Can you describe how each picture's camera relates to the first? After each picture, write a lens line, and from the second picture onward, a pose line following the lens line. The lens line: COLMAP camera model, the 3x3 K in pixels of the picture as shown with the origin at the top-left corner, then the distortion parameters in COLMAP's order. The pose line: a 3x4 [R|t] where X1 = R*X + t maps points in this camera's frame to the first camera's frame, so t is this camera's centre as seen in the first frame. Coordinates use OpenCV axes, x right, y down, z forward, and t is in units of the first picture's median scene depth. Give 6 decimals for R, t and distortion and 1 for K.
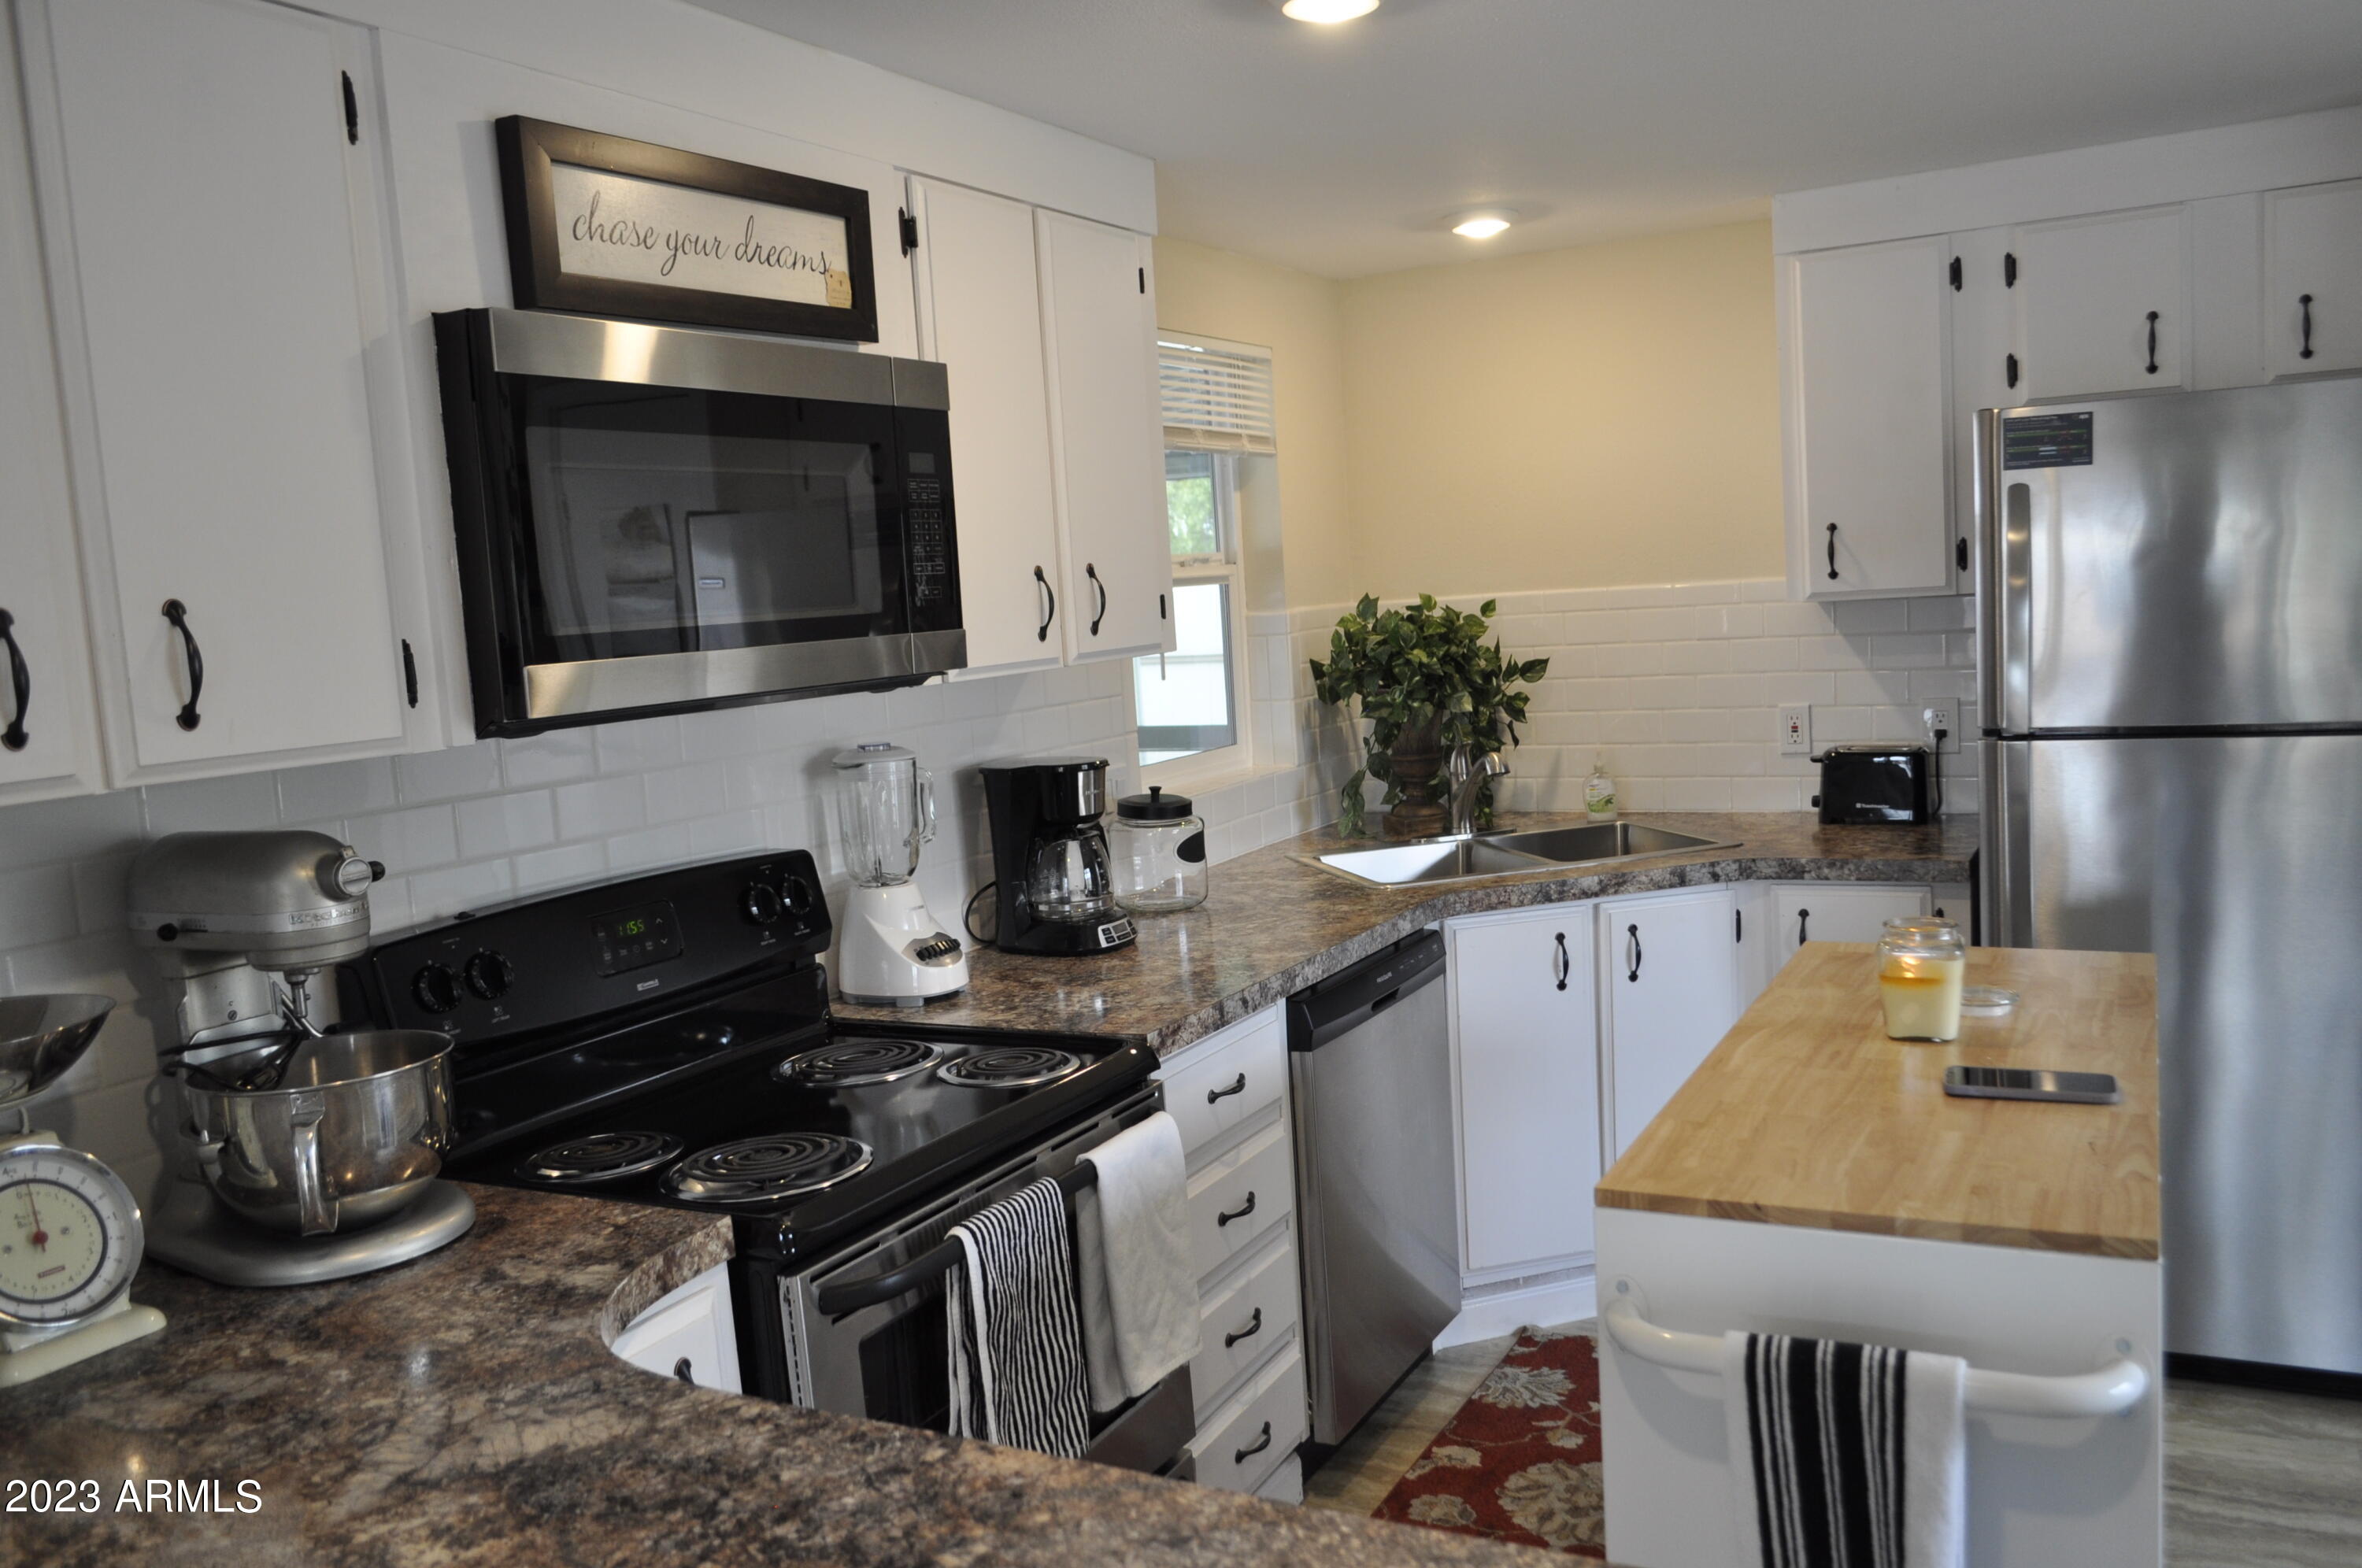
lens RADIAL K [[1837.9, 0, 1199.5], [0, 1837.9, 790.1], [0, 0, 1]] dist [-0.013852, 0.004490]
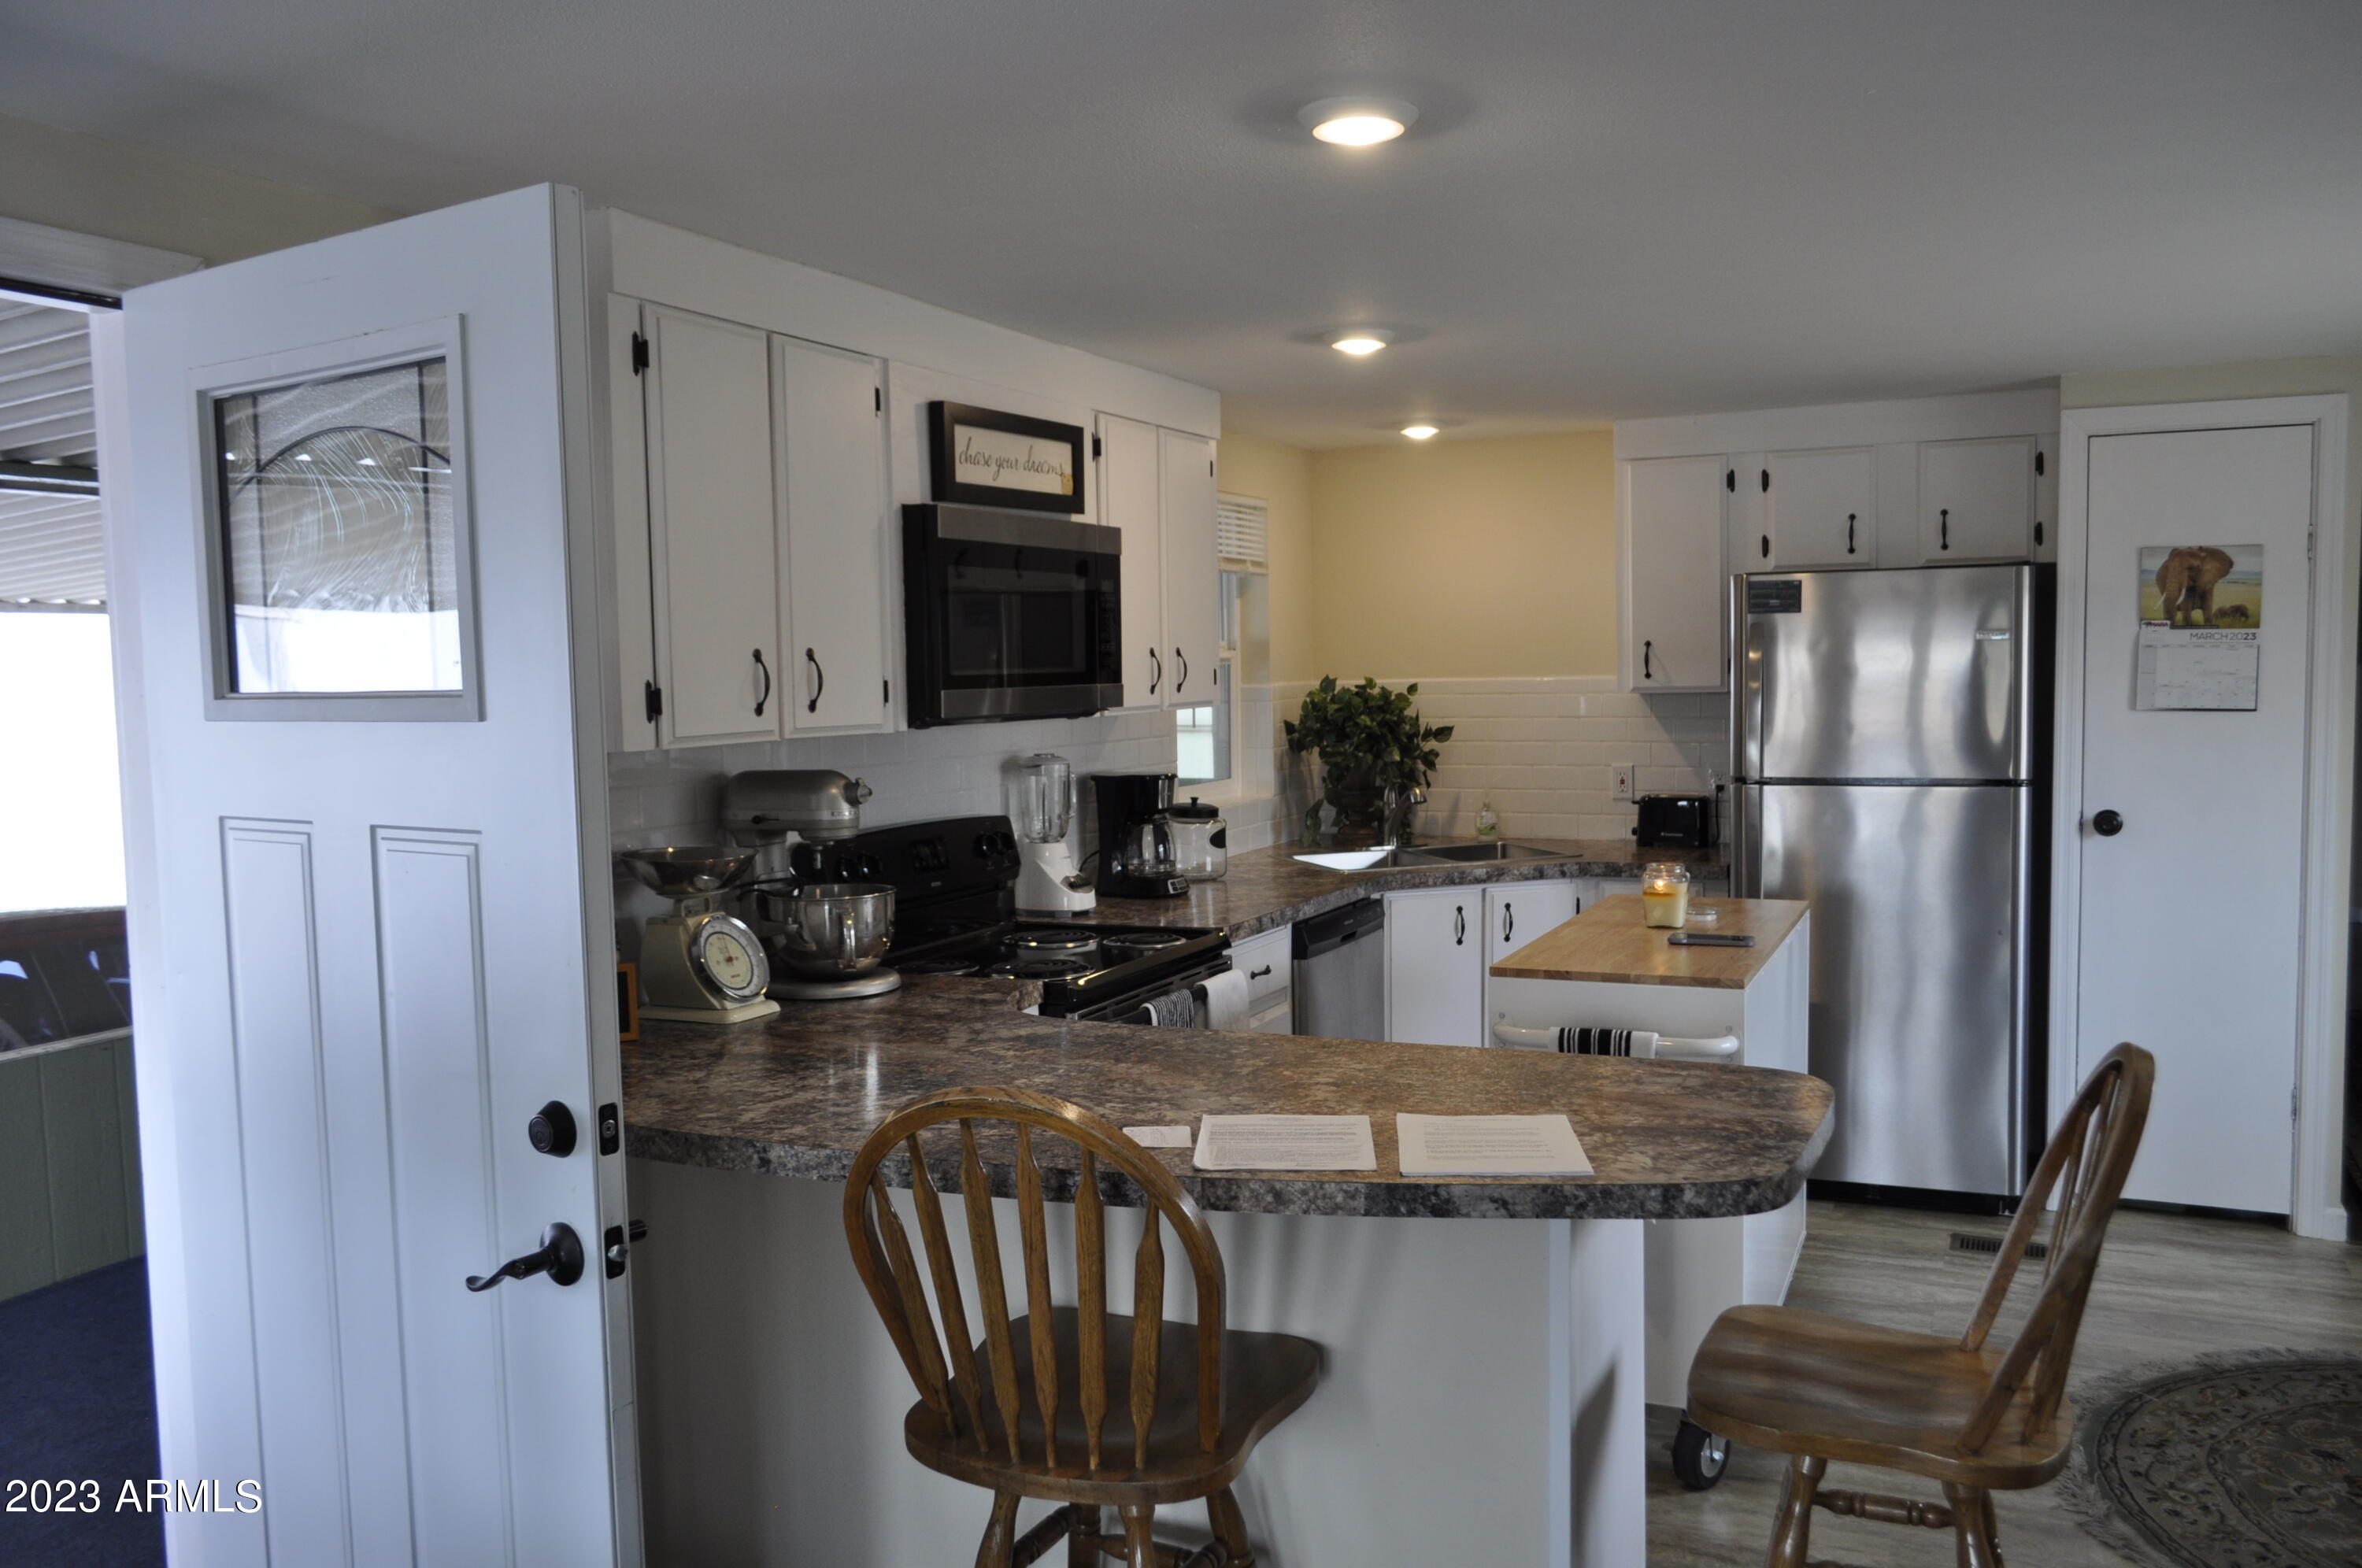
lens RADIAL K [[1837.9, 0, 1199.5], [0, 1837.9, 790.1], [0, 0, 1]] dist [-0.013852, 0.004490]
pose [[0.997086, 0.039170, 0.065465, -0.152430], [-0.036215, 0.998297, -0.045732, 0.078242], [-0.067144, 0.043228, 0.996806, -0.629802]]
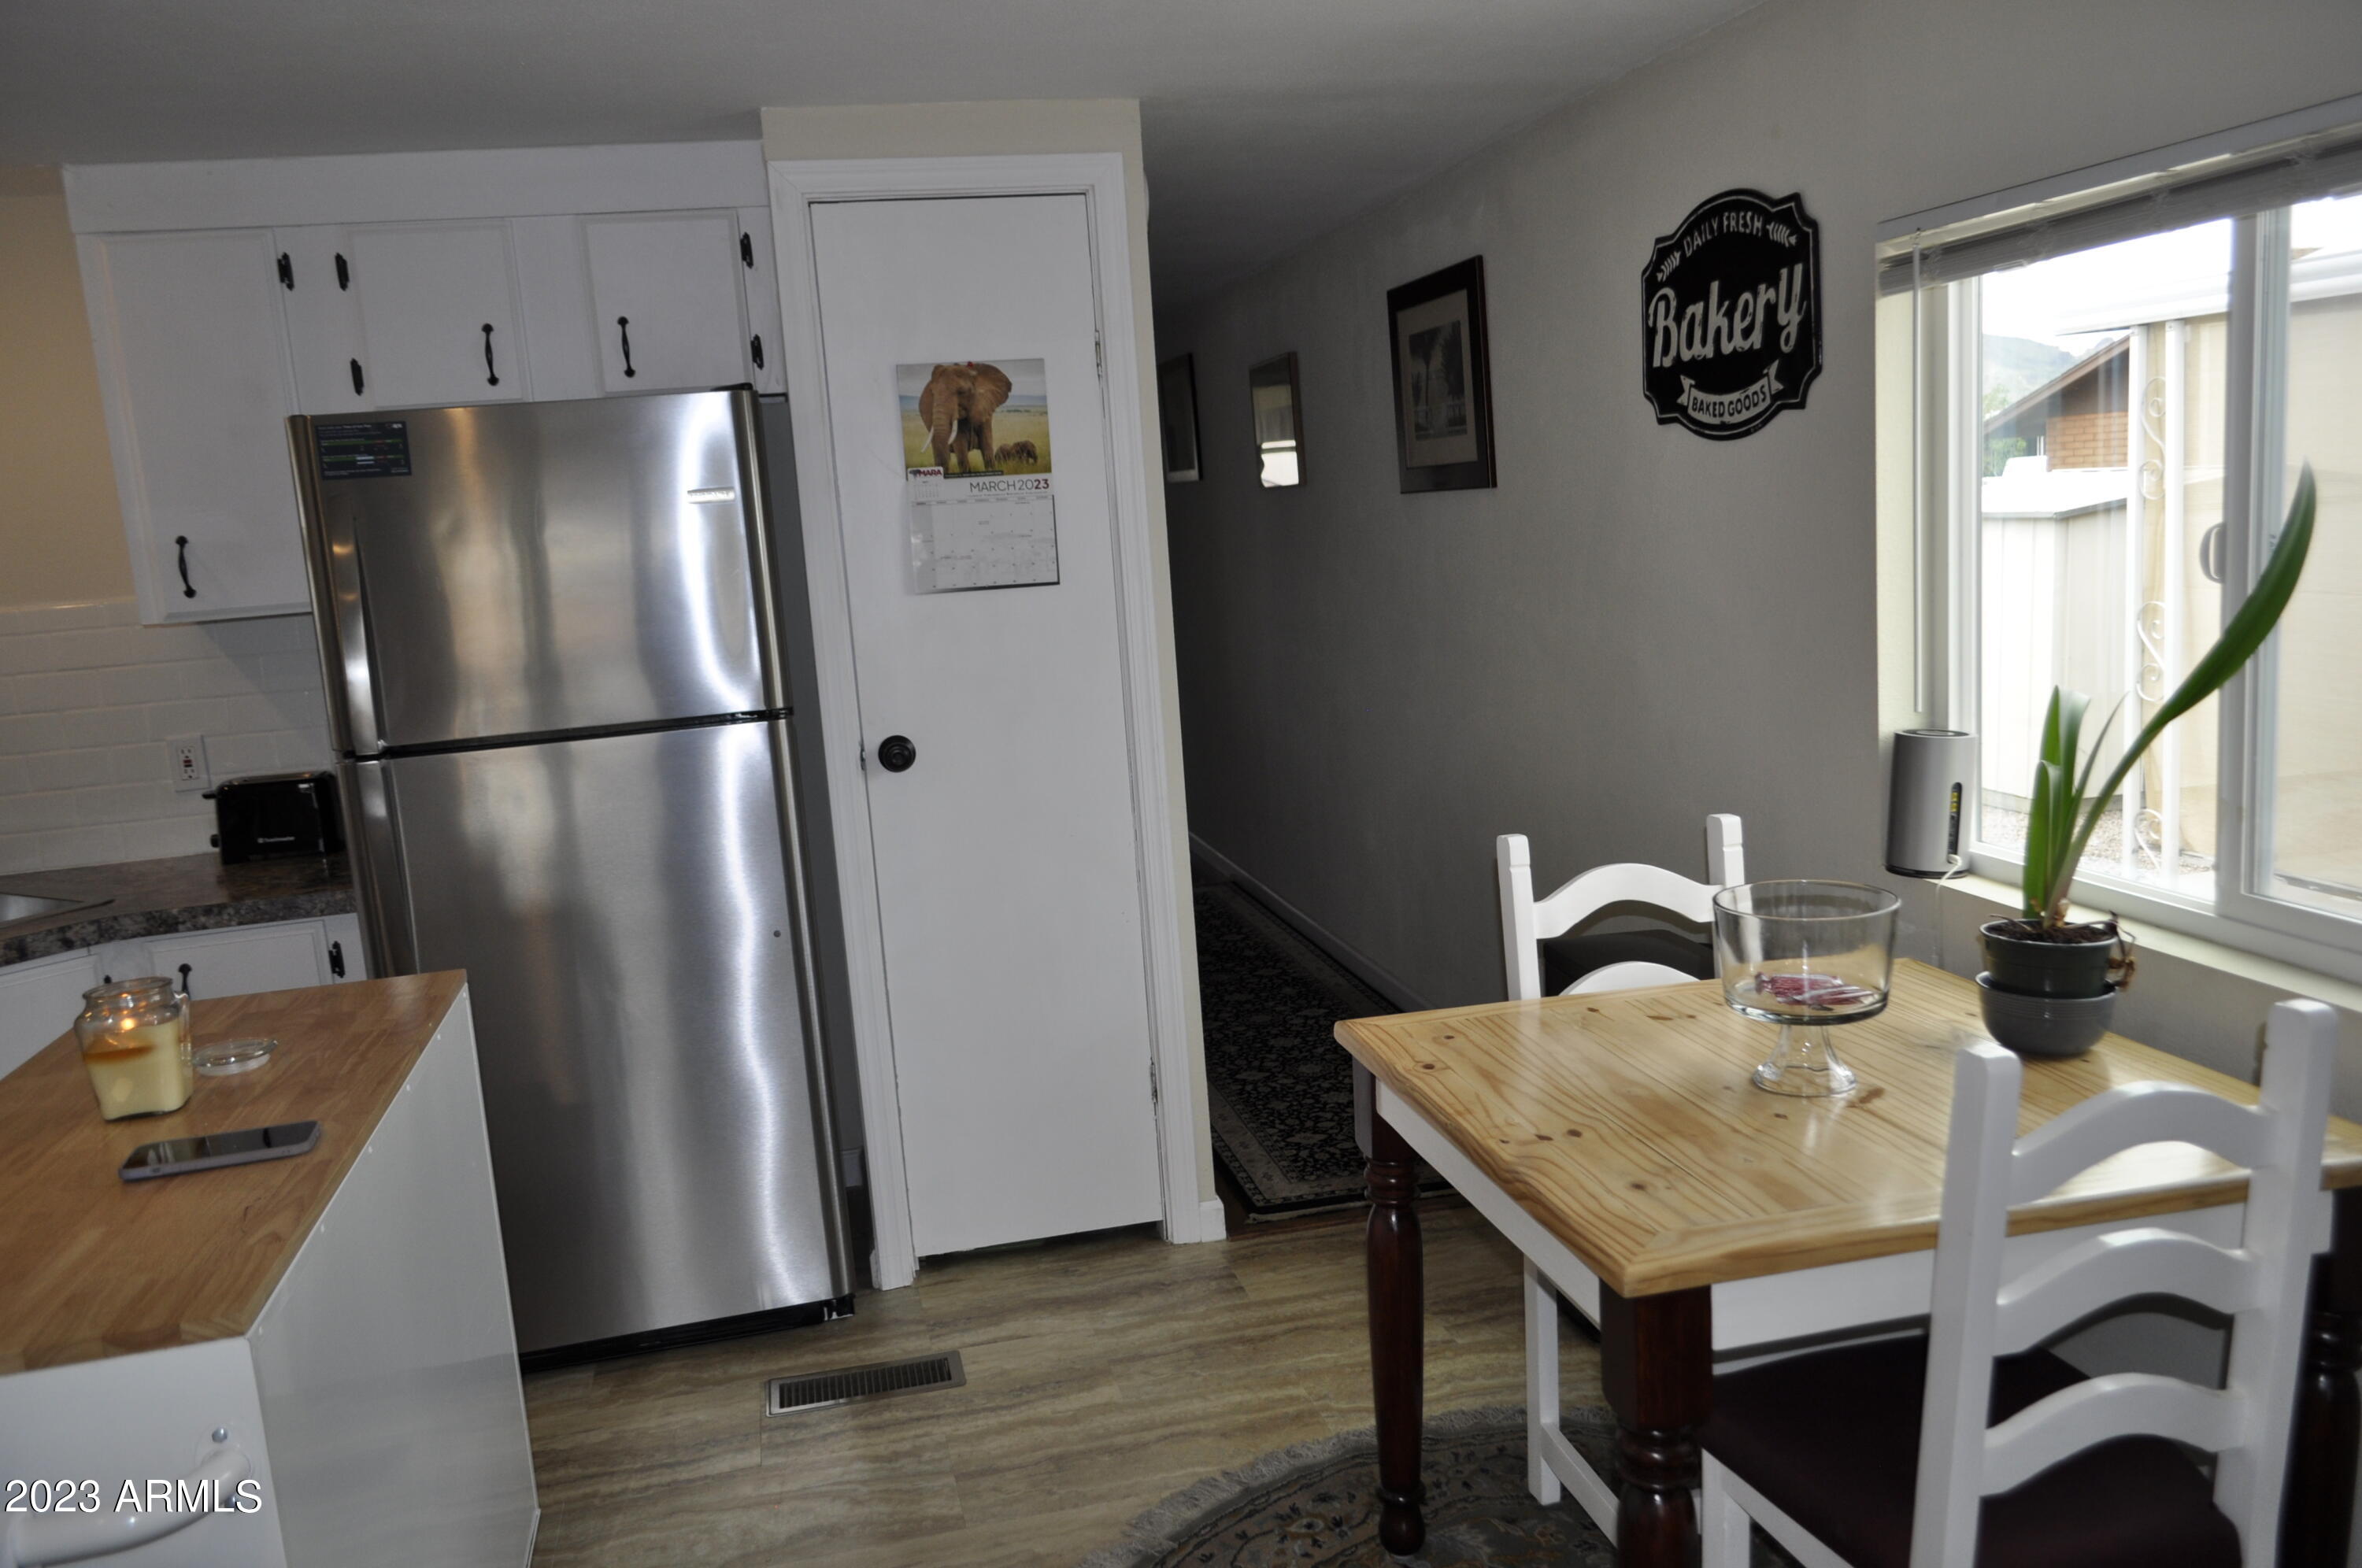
lens RADIAL K [[1837.9, 0, 1199.5], [0, 1837.9, 790.1], [0, 0, 1]] dist [-0.013852, 0.004490]
pose [[0.752852, -0.096459, 0.651083, 0.171401], [0.099591, 0.994508, 0.032180, 0.000748], [-0.650611, 0.040615, 0.758324, -0.014091]]
